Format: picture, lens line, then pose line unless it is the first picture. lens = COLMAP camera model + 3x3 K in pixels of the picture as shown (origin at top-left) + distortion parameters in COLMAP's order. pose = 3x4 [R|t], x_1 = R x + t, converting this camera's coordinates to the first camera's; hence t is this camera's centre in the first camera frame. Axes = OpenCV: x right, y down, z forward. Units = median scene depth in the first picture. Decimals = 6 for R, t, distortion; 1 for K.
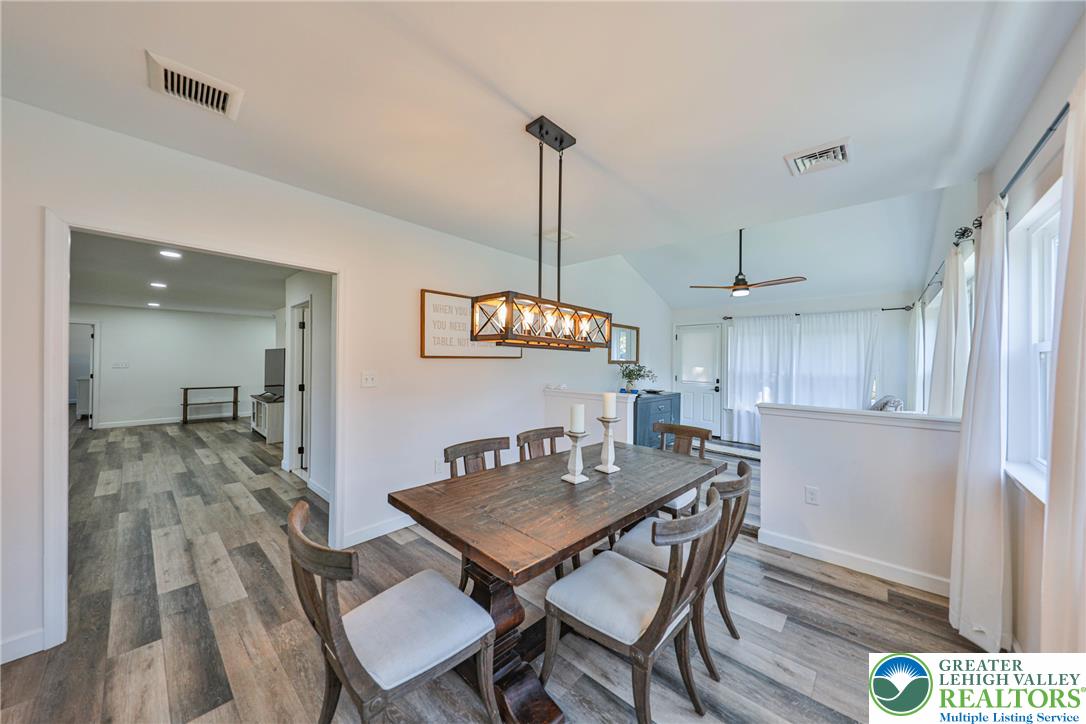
lens RADIAL K [[373.9, 0, 543.0], [0, 373.9, 362.0], [0, 0, 1]] dist [0.000199, -0.000077]
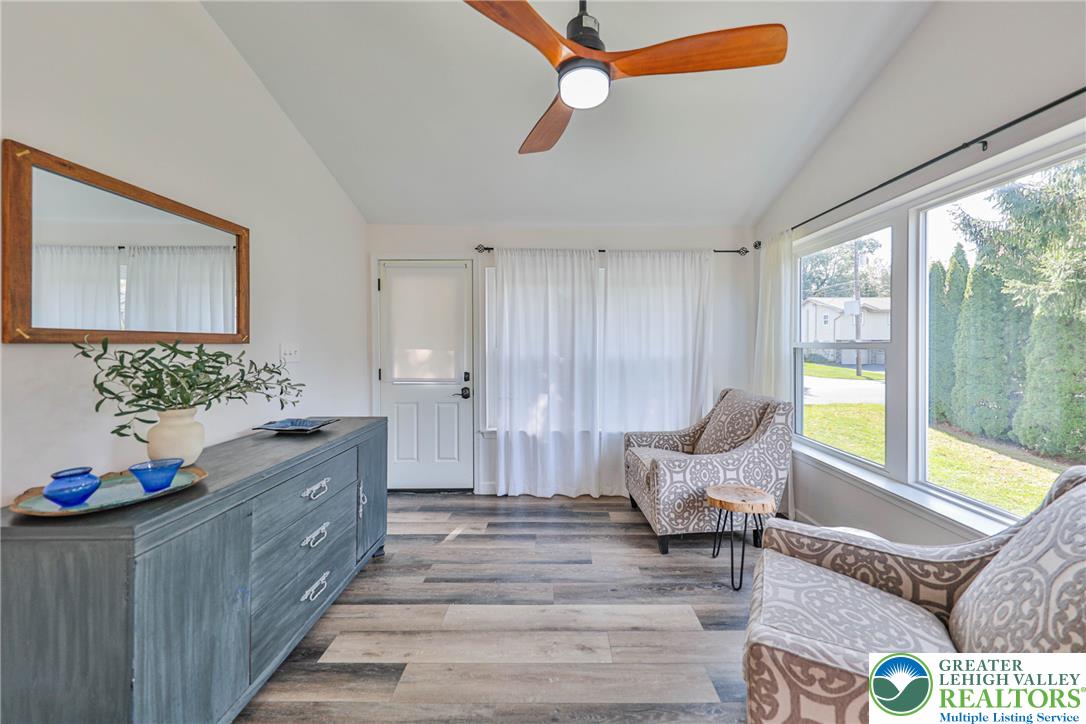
lens RADIAL K [[370.4, 0, 550.5], [0, 370.4, 350.6], [0, 0, 1]] dist [0.001007, -0.000308]
pose [[0.740940, -0.023554, 0.671158, 0.254489], [0.011963, 0.999689, 0.021877, 0.008055], [-0.671465, -0.008180, 0.740991, 0.647088]]
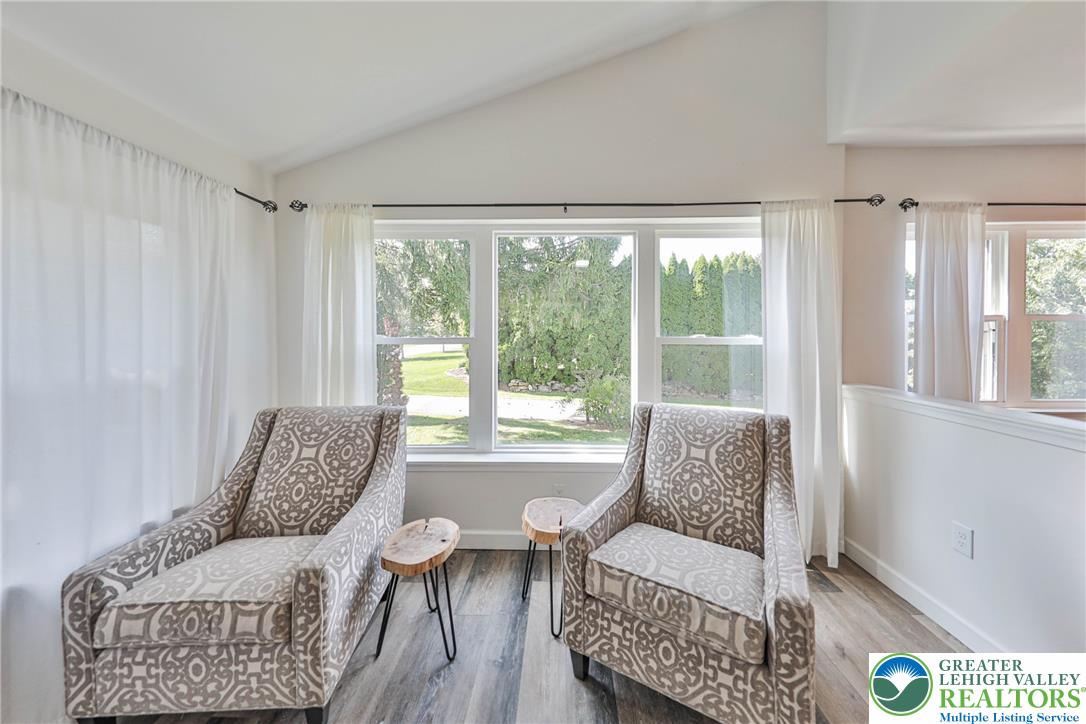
lens RADIAL K [[363.3, 0, 550.6], [0, 363.3, 337.7], [0, 0, 1]] dist [0.000405, -0.000079]
pose [[-0.659464, -0.010496, 0.751663, 0.369720], [-0.000738, 0.999911, 0.013315, 0.005952], [-0.751736, 0.008226, -0.659413, 0.897893]]
